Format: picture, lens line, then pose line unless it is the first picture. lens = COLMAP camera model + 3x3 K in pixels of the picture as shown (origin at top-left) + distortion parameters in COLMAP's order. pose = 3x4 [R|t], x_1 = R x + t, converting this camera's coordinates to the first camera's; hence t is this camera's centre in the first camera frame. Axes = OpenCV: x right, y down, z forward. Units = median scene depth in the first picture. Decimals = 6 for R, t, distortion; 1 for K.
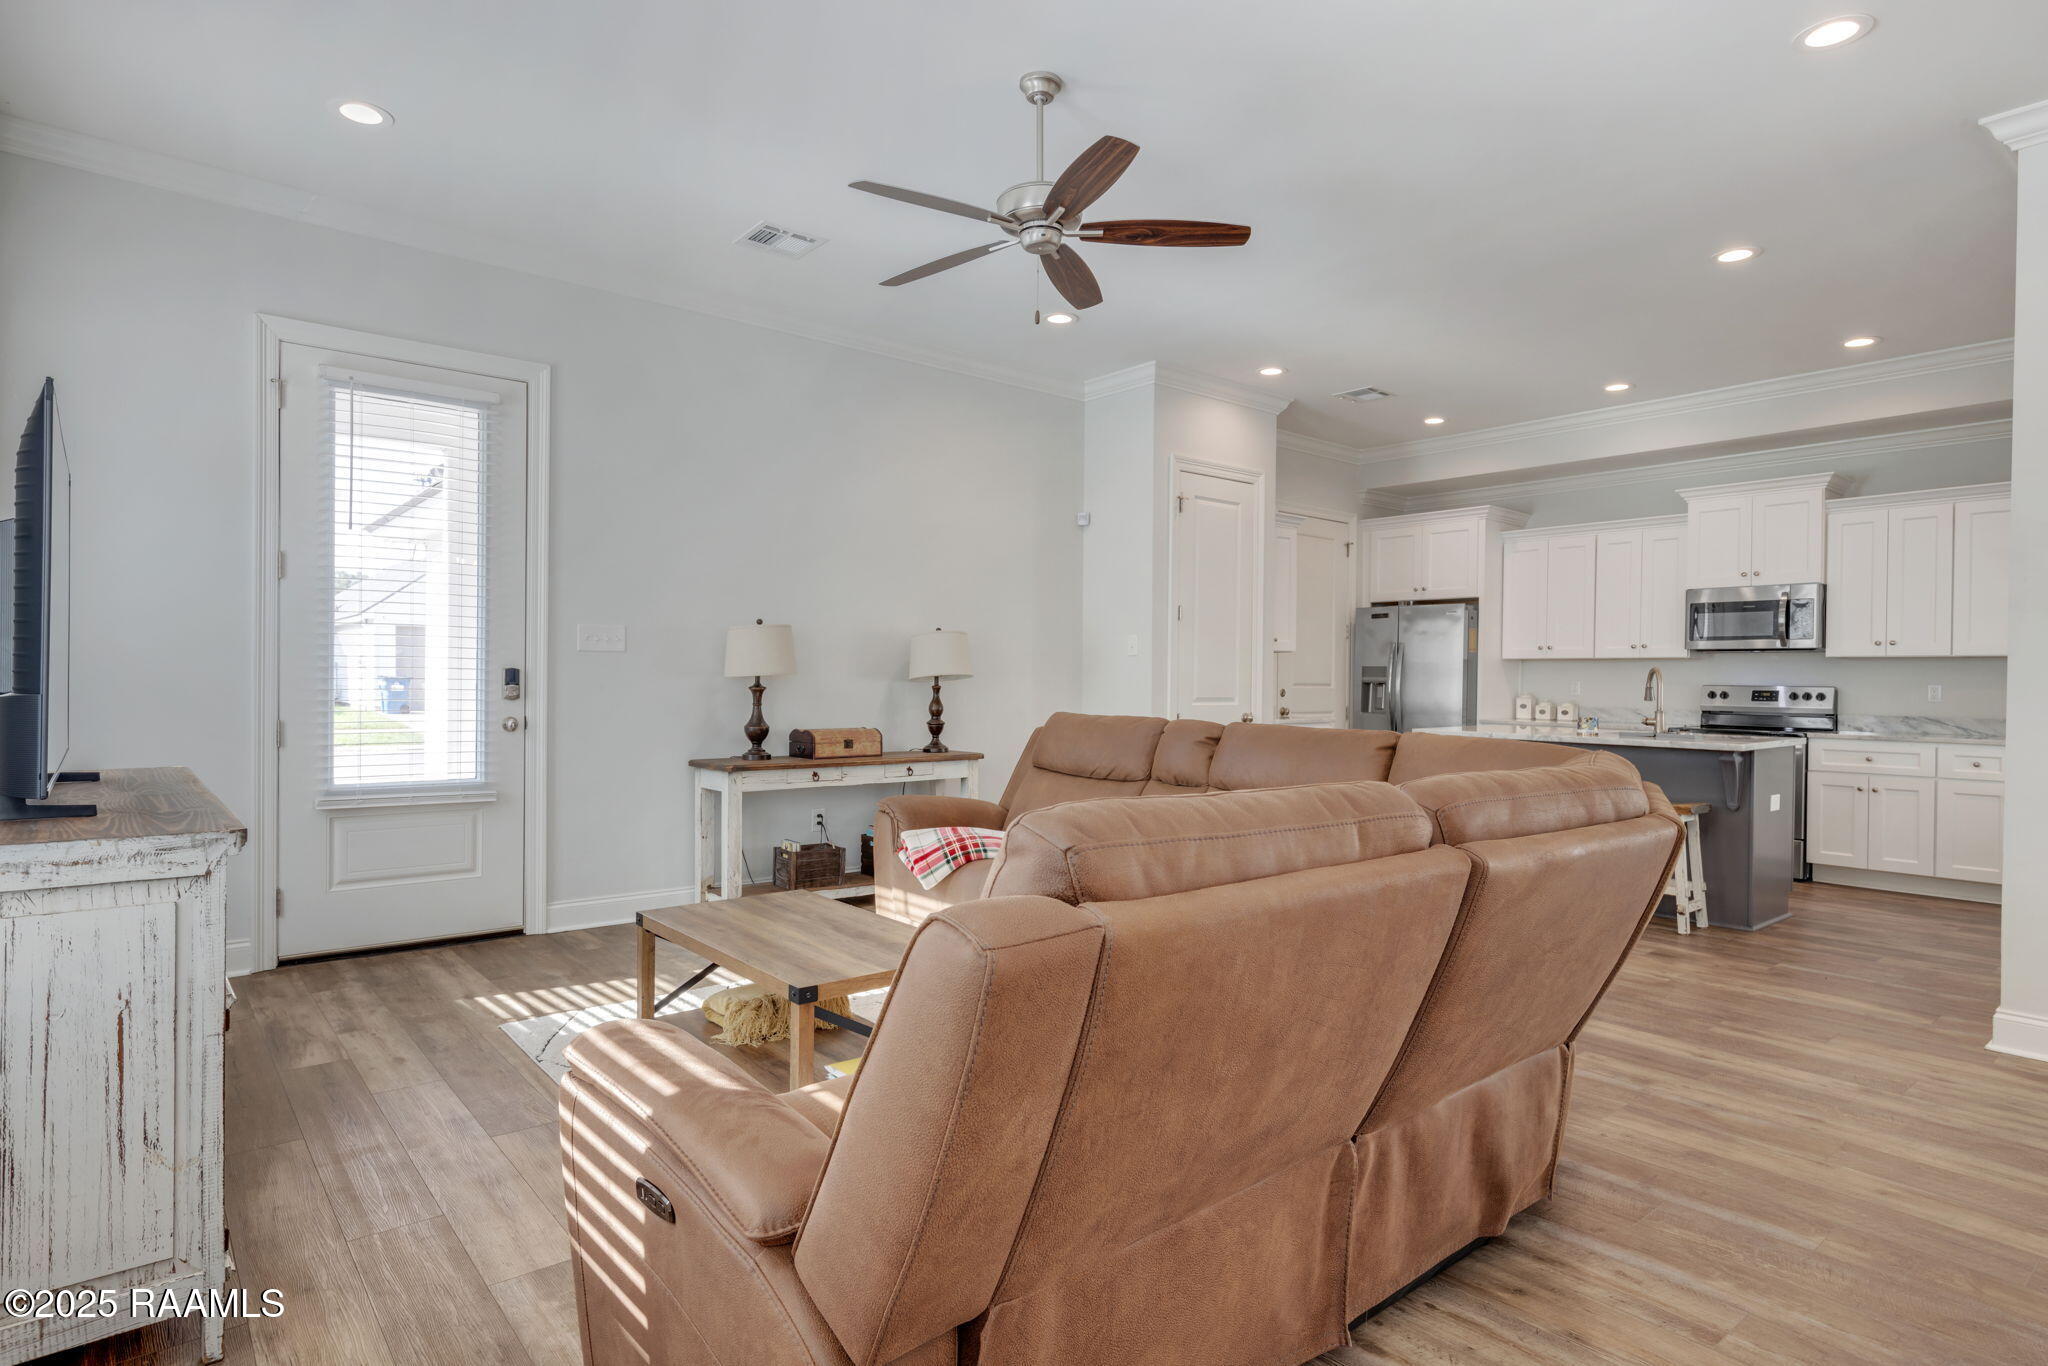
lens RADIAL K [[1102.2, 0, 1014.9], [0, 1102.2, 688.0], [0, 0, 1]] dist [0.006817, -0.000553]
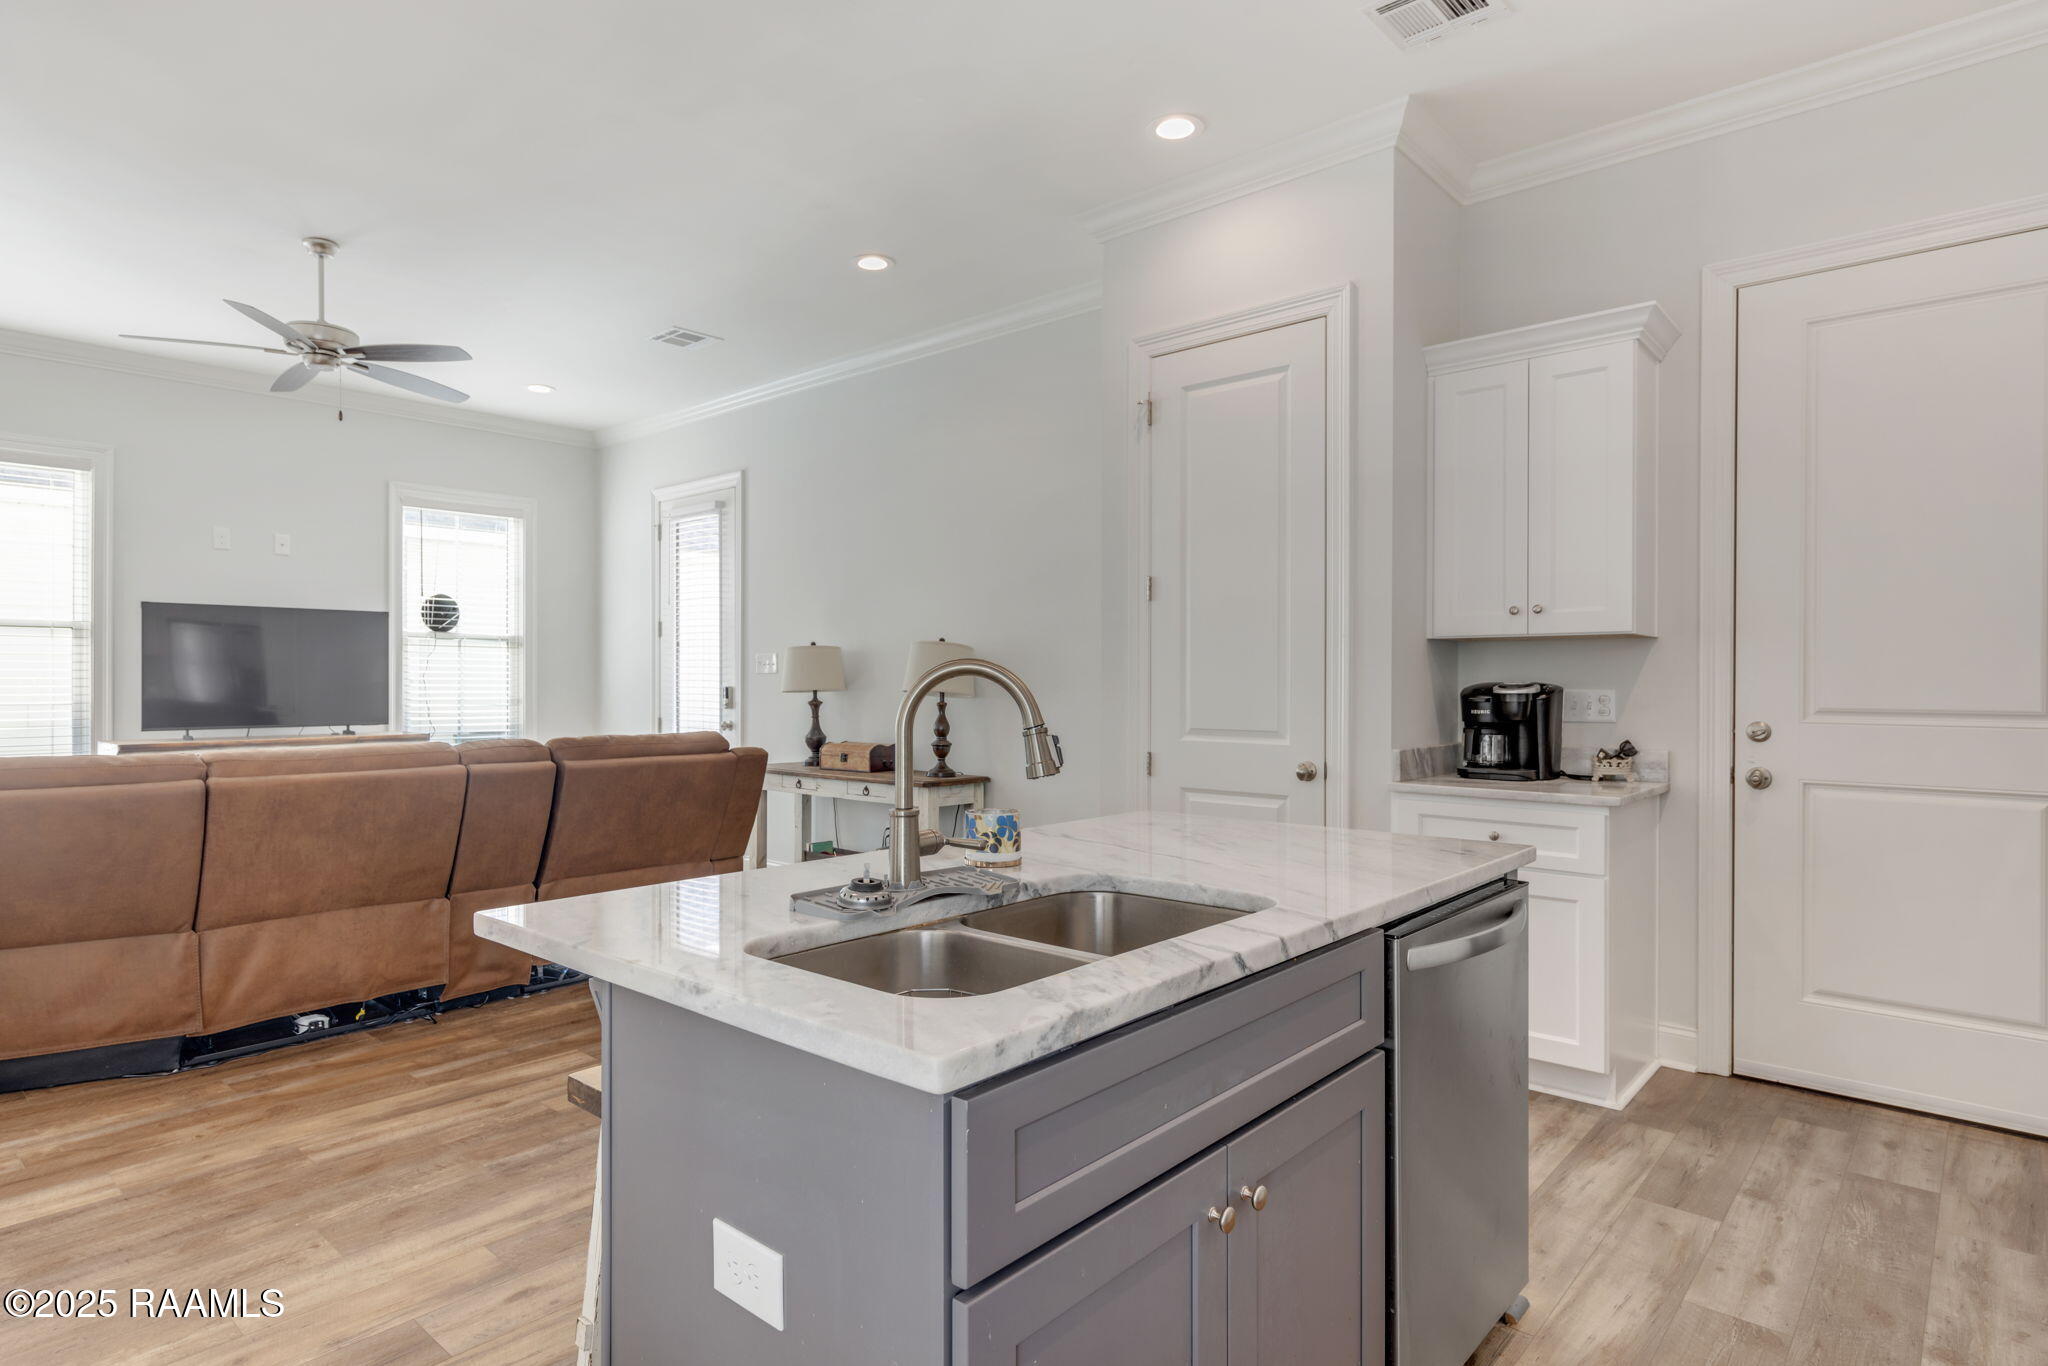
lens RADIAL K [[1102.2, 0, 1014.2], [0, 1102.2, 684.0], [0, 0, 1]] dist [0.006817, -0.000553]
pose [[0.152628, -0.010520, -0.988228, 0.704985], [-0.012550, 0.999842, -0.012582, -0.005621], [0.988204, 0.014323, 0.152472, 0.788733]]
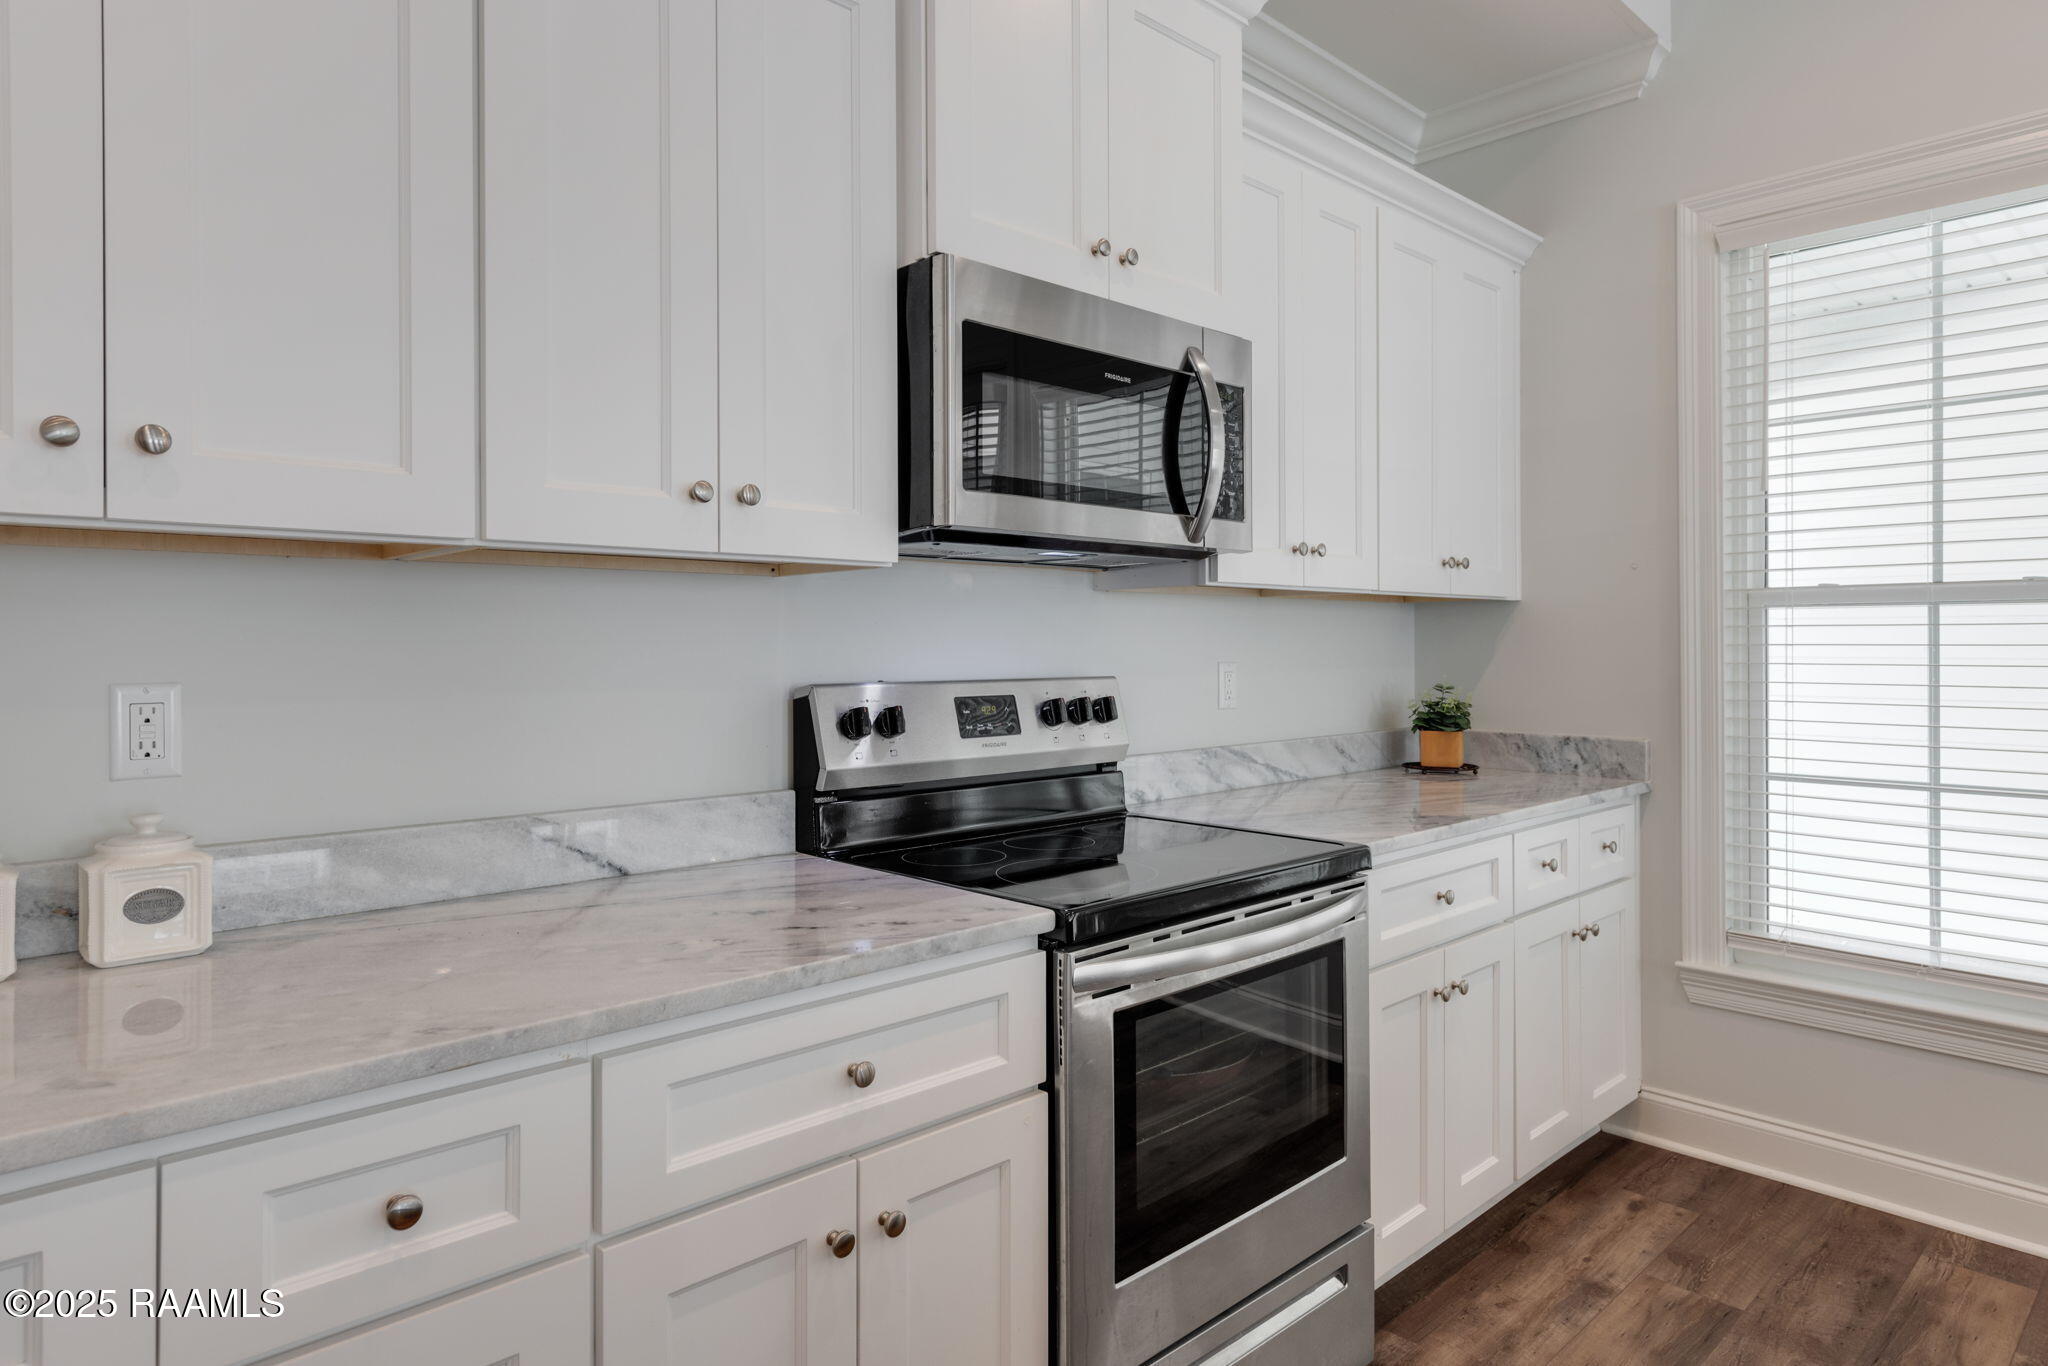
lens RADIAL K [[1193.0, 0, 1039.5], [0, 1193.0, 638.2], [0, 0, 1]] dist [0.002061, 0.001996]
pose [[-0.063130, -0.008711, 0.997967, 0.385779], [0.007100, 0.999933, 0.009177, -0.015861], [-0.997980, 0.007665, -0.063064, 1.034851]]
